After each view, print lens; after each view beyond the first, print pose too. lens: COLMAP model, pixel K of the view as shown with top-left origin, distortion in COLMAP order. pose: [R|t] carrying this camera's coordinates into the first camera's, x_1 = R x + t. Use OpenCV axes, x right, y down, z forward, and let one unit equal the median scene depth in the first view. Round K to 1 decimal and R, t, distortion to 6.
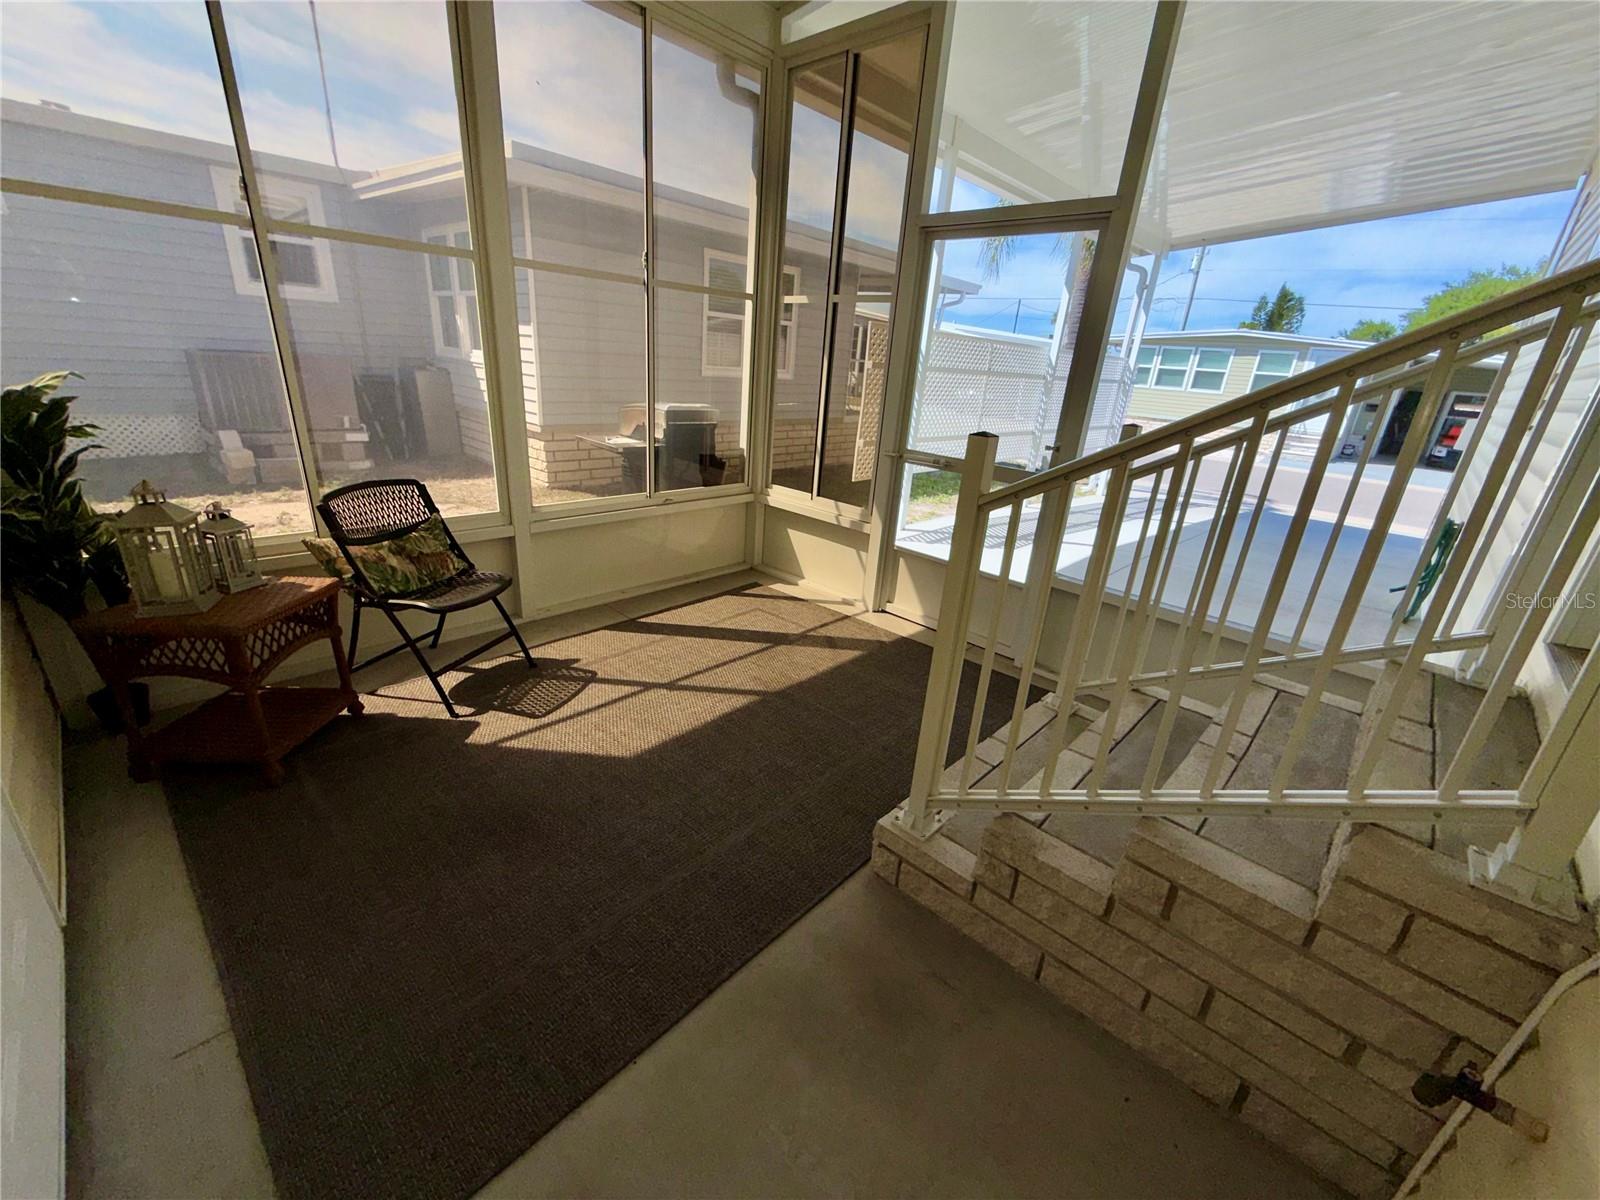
lens RADIAL K [[638.3, 0, 795.4], [0, 638.3, 600.7], [0, 0, 1]] dist [-0.000938, 0.000231]
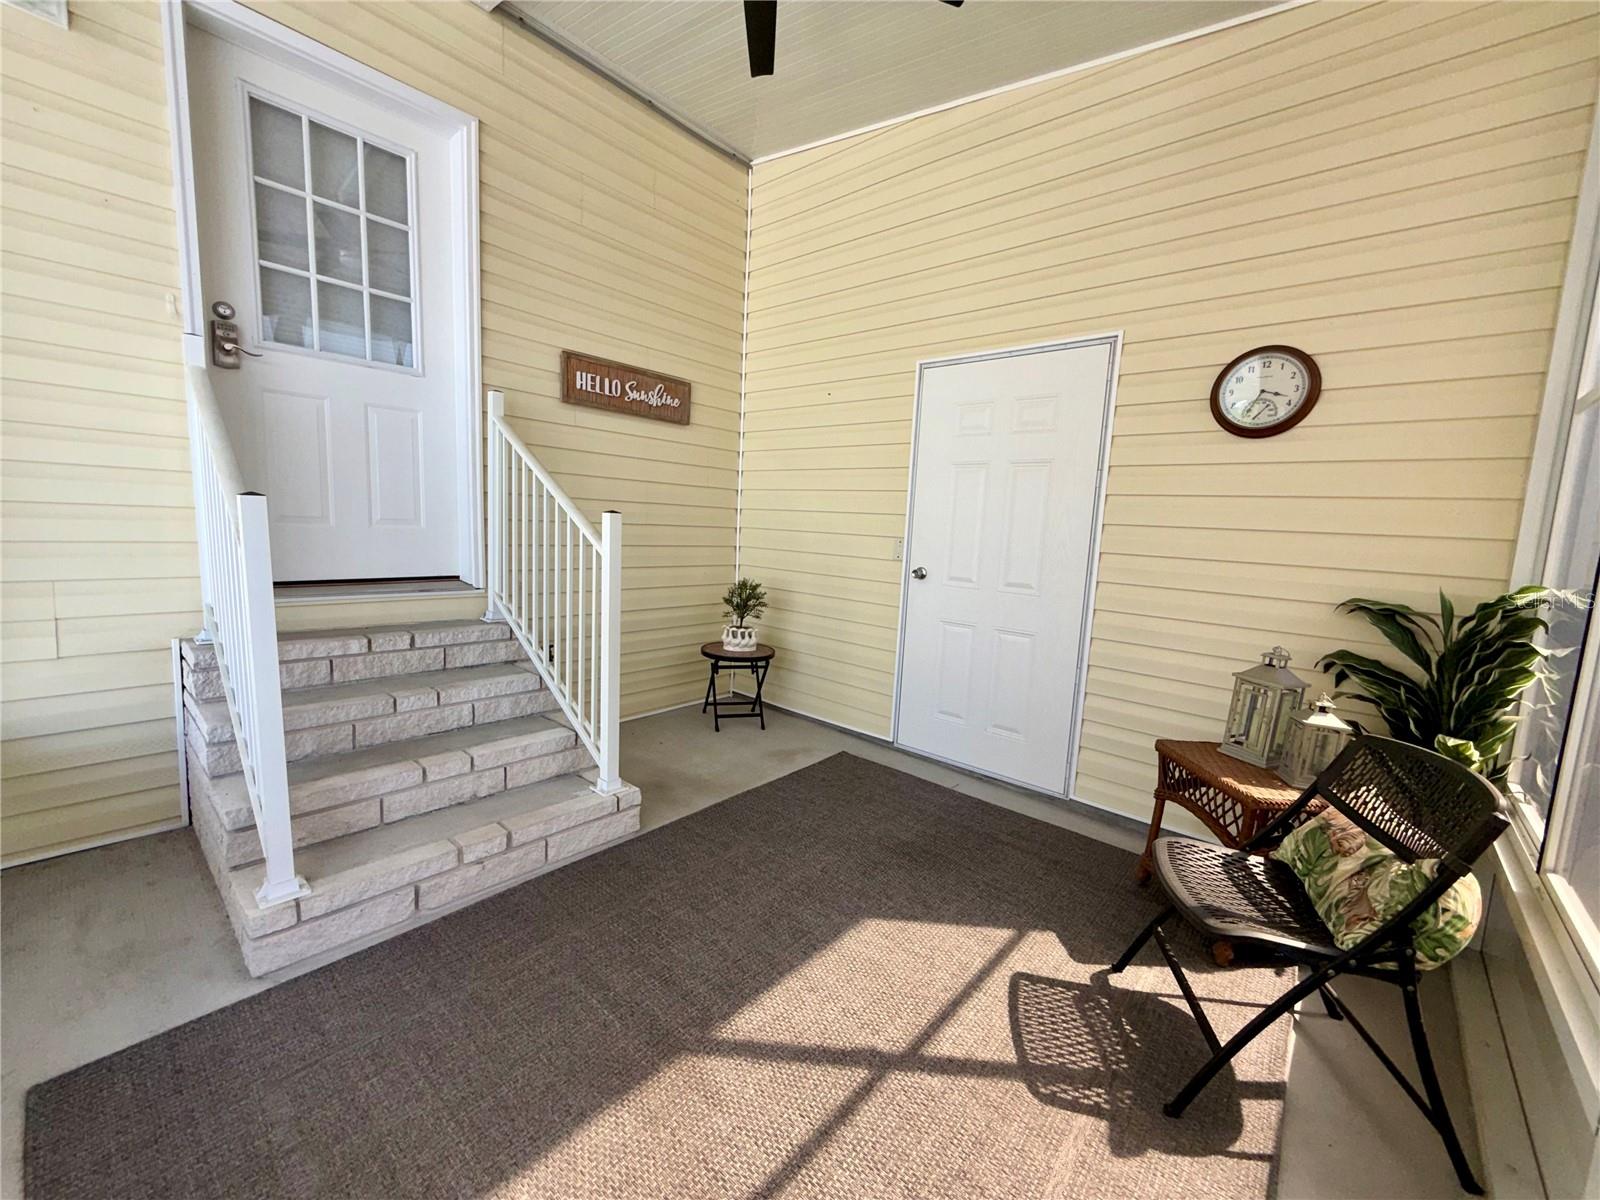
lens RADIAL K [[638.3, 0, 795.4], [0, 638.3, 600.7], [0, 0, 1]] dist [-0.000938, 0.000231]
pose [[-0.992340, -0.110830, -0.054577, -0.059427], [-0.123478, 0.875882, 0.466460, -0.495171], [-0.003894, 0.469626, -0.882857, 1.419905]]
